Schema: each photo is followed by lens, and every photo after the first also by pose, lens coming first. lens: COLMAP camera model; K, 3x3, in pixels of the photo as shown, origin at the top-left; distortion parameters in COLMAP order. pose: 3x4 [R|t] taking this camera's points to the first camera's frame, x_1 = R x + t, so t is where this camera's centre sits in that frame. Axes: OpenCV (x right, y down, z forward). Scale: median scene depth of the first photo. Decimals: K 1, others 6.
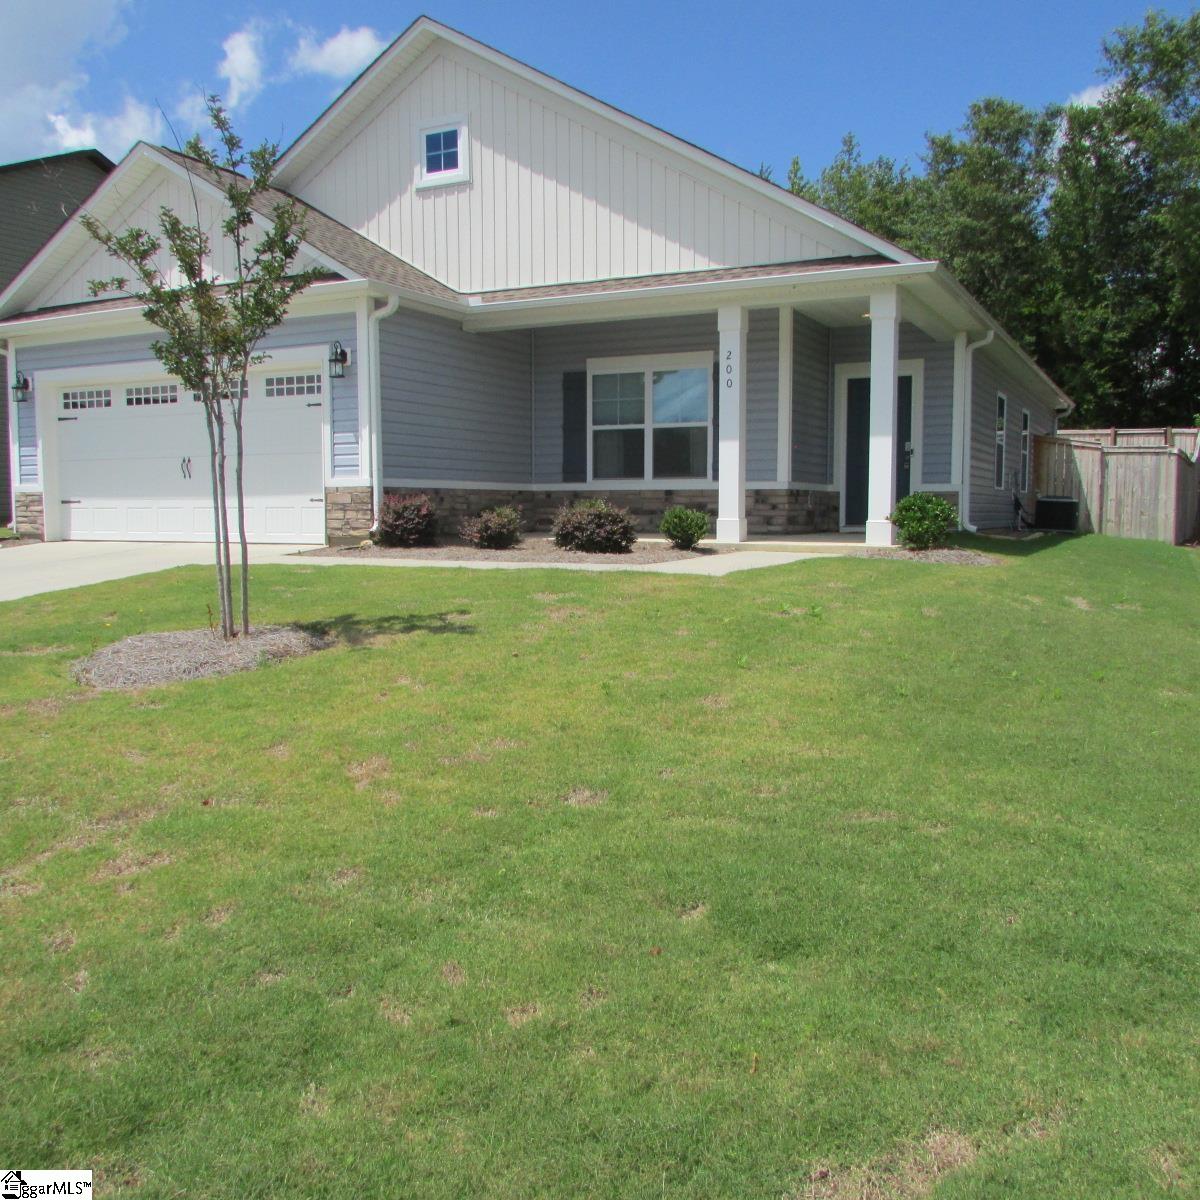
lens RADIAL K [[1137.8, 0, 600.0], [0, 1137.8, 600.0], [0, 0, 1]] dist [-0.057481, 0.046854]
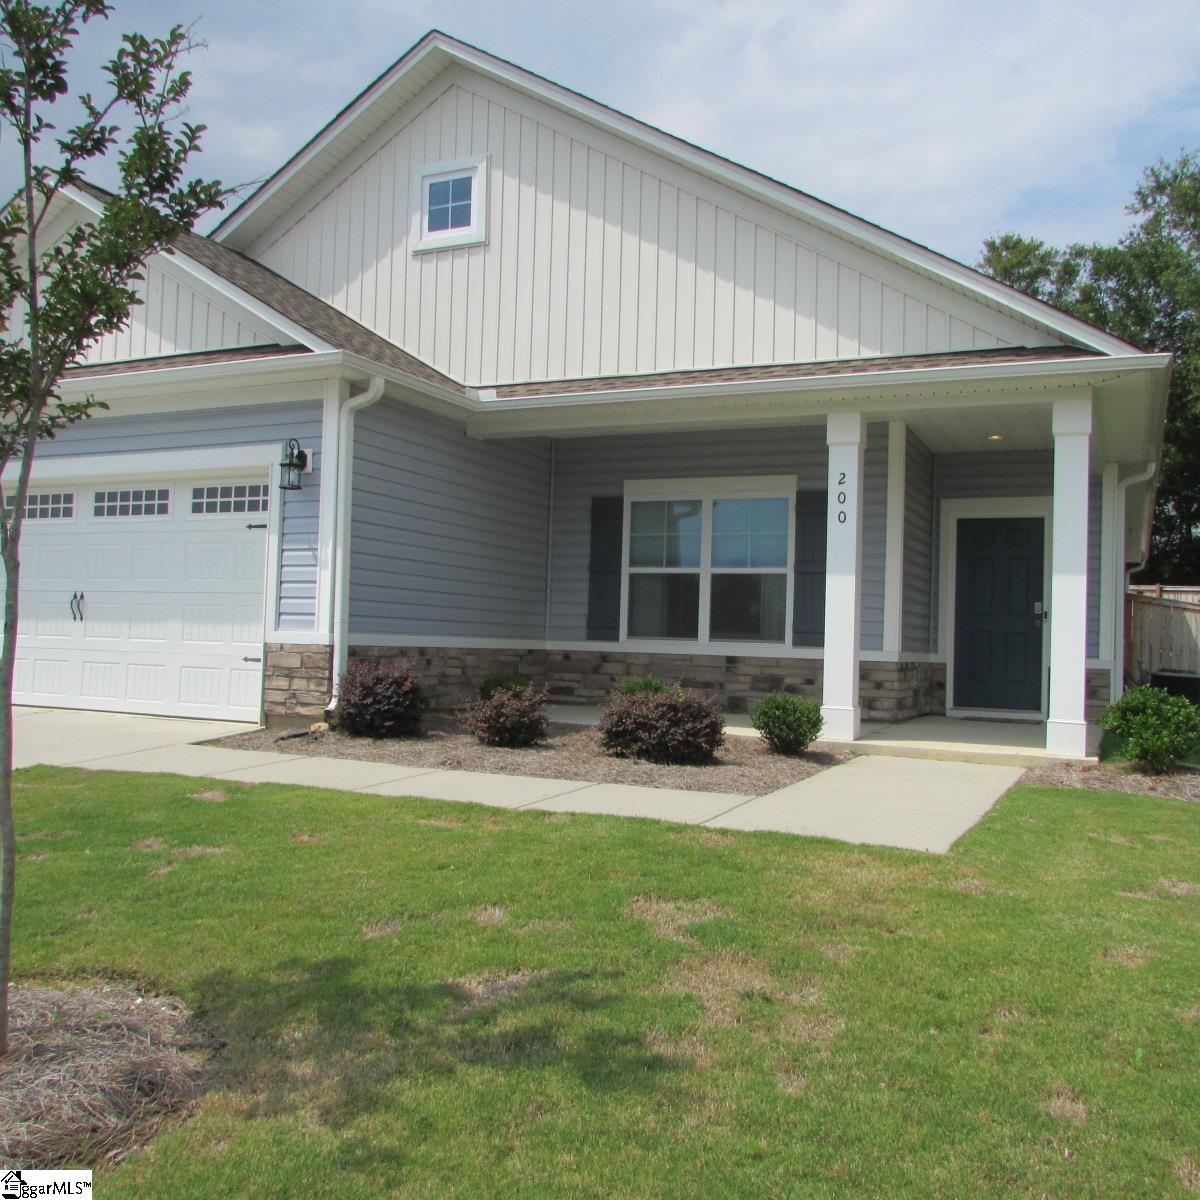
lens RADIAL K [[1137.8, 0, 600.0], [0, 1137.8, 600.0], [0, 0, 1]] dist [-0.057481, 0.046854]
pose [[0.999043, 0.033300, 0.028373, -0.054474], [-0.029762, 0.992673, -0.117111, -0.048475], [-0.032065, 0.116154, 0.992713, 0.285993]]
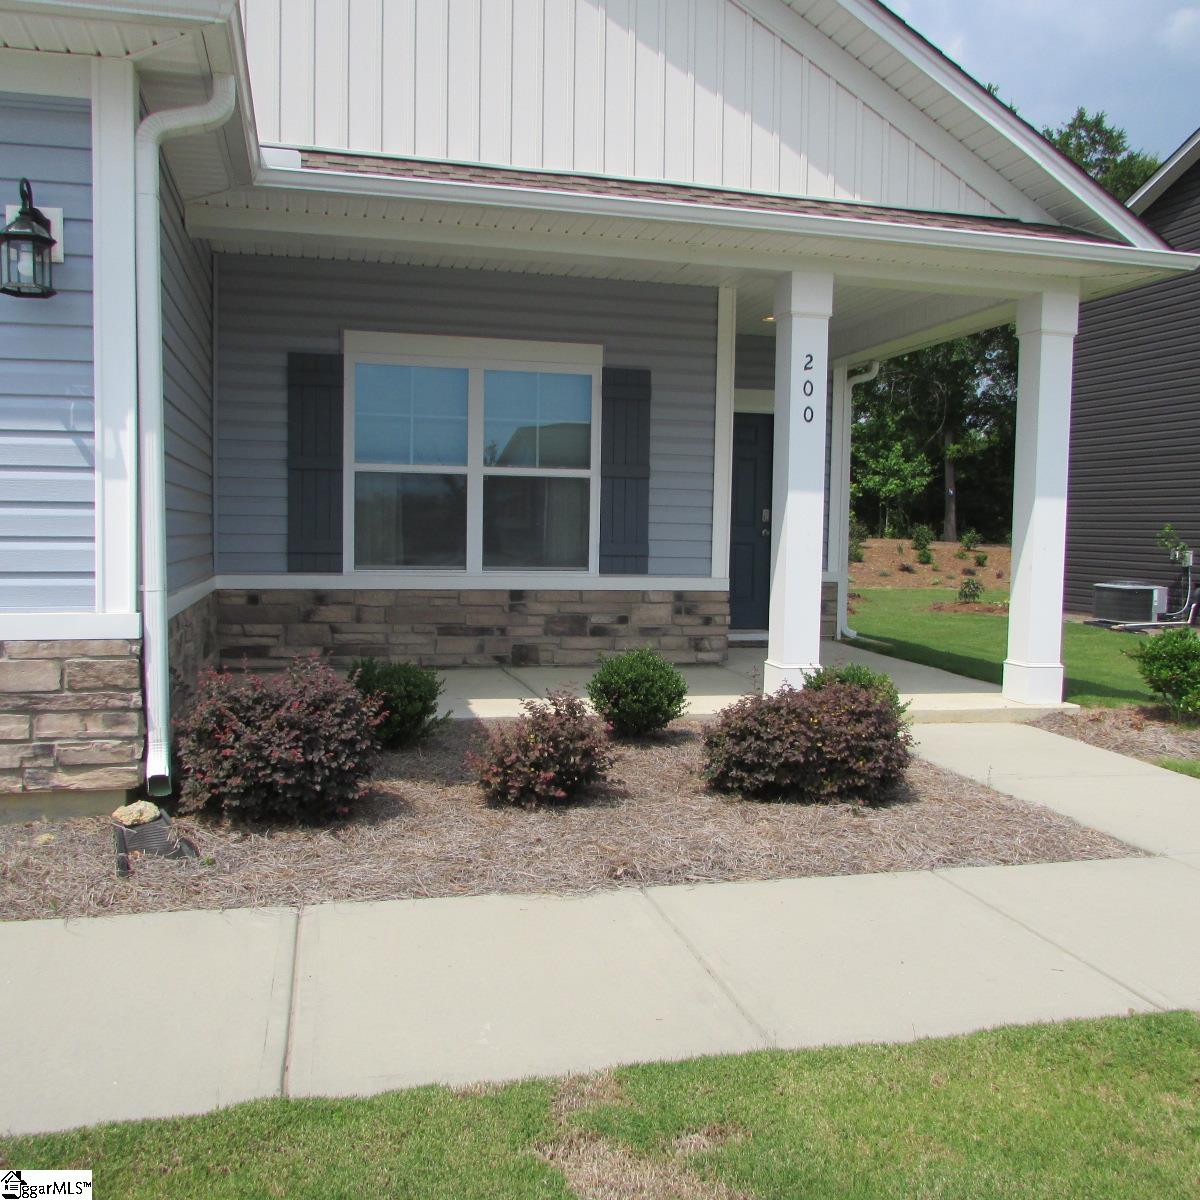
lens RADIAL K [[1137.8, 0, 600.0], [0, 1137.8, 600.0], [0, 0, 1]] dist [-0.057481, 0.046854]
pose [[0.752881, -0.026470, 0.657624, -0.301544], [0.036079, 0.999348, -0.001079, -0.100951], [-0.657167, 0.024539, 0.753346, 0.630977]]
